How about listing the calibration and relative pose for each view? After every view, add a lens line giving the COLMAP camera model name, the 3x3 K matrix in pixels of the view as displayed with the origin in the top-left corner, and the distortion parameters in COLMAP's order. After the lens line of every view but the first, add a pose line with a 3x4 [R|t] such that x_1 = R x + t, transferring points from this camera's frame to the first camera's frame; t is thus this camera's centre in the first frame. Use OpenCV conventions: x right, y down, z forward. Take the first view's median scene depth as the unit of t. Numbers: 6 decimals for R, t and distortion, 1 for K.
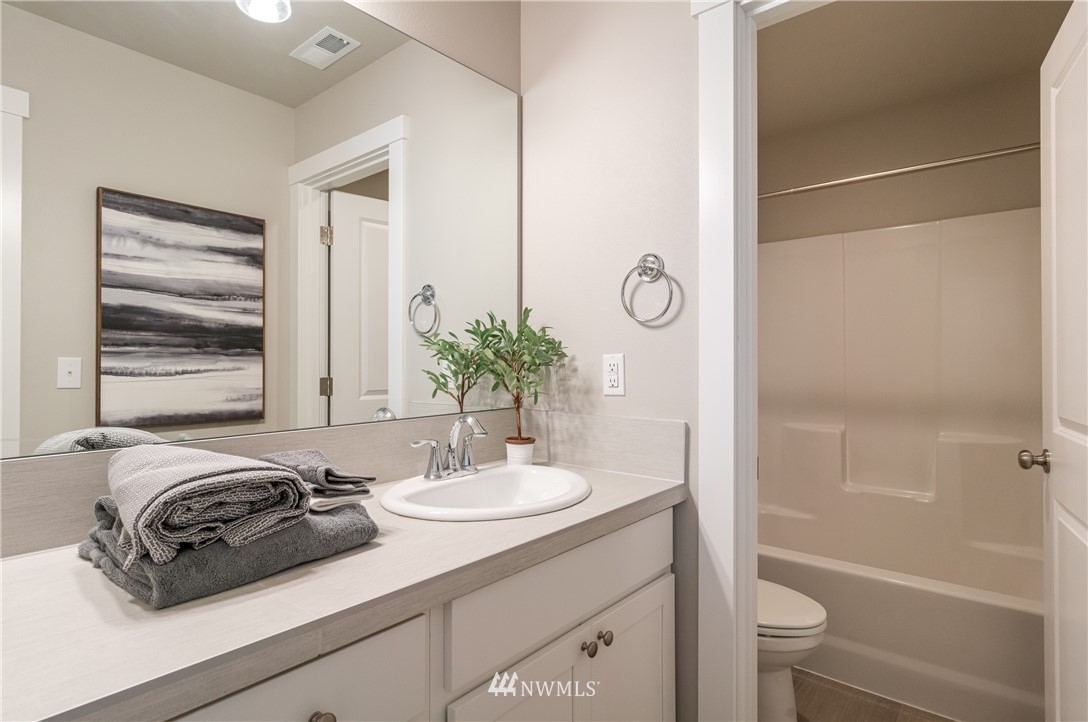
lens RADIAL K [[564.1, 0, 544.0], [0, 564.1, 361.0], [0, 0, 1]] dist [0.000396, 0.000031]
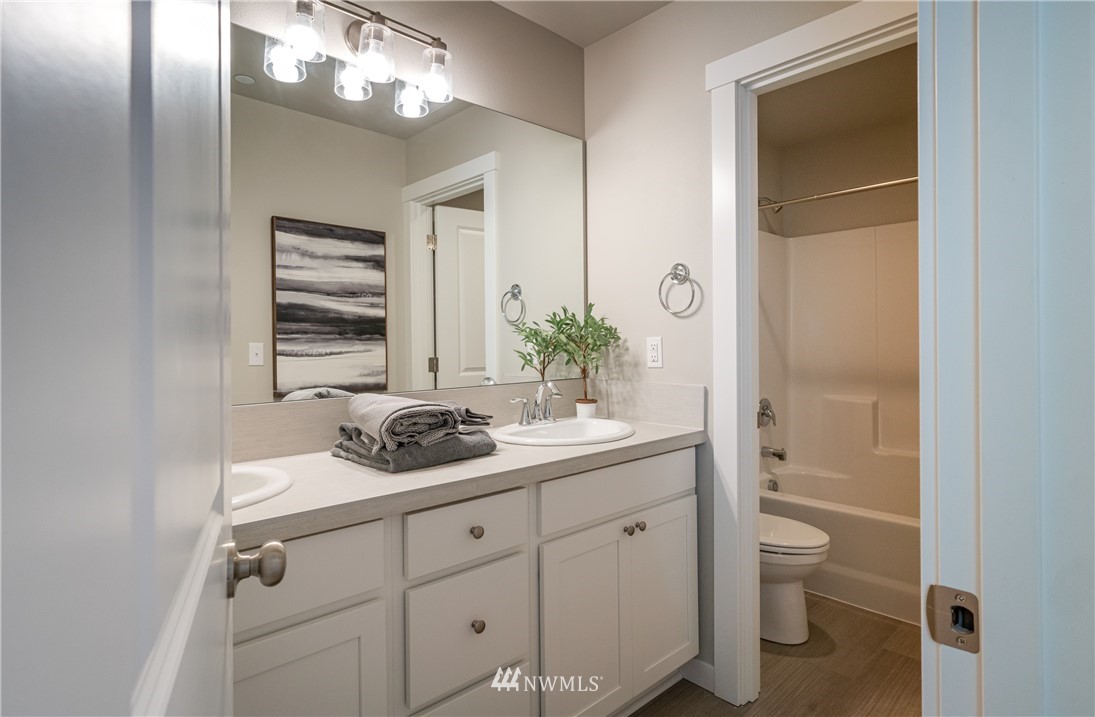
lens RADIAL K [[571.8, 0, 549.4], [0, 571.8, 348.4], [0, 0, 1]] dist [0.000228, 0.000005]
pose [[0.992129, -0.008018, -0.124967, 0.040043], [0.009429, 0.999898, 0.010700, -0.001971], [0.124868, -0.011794, 0.992103, -0.353788]]
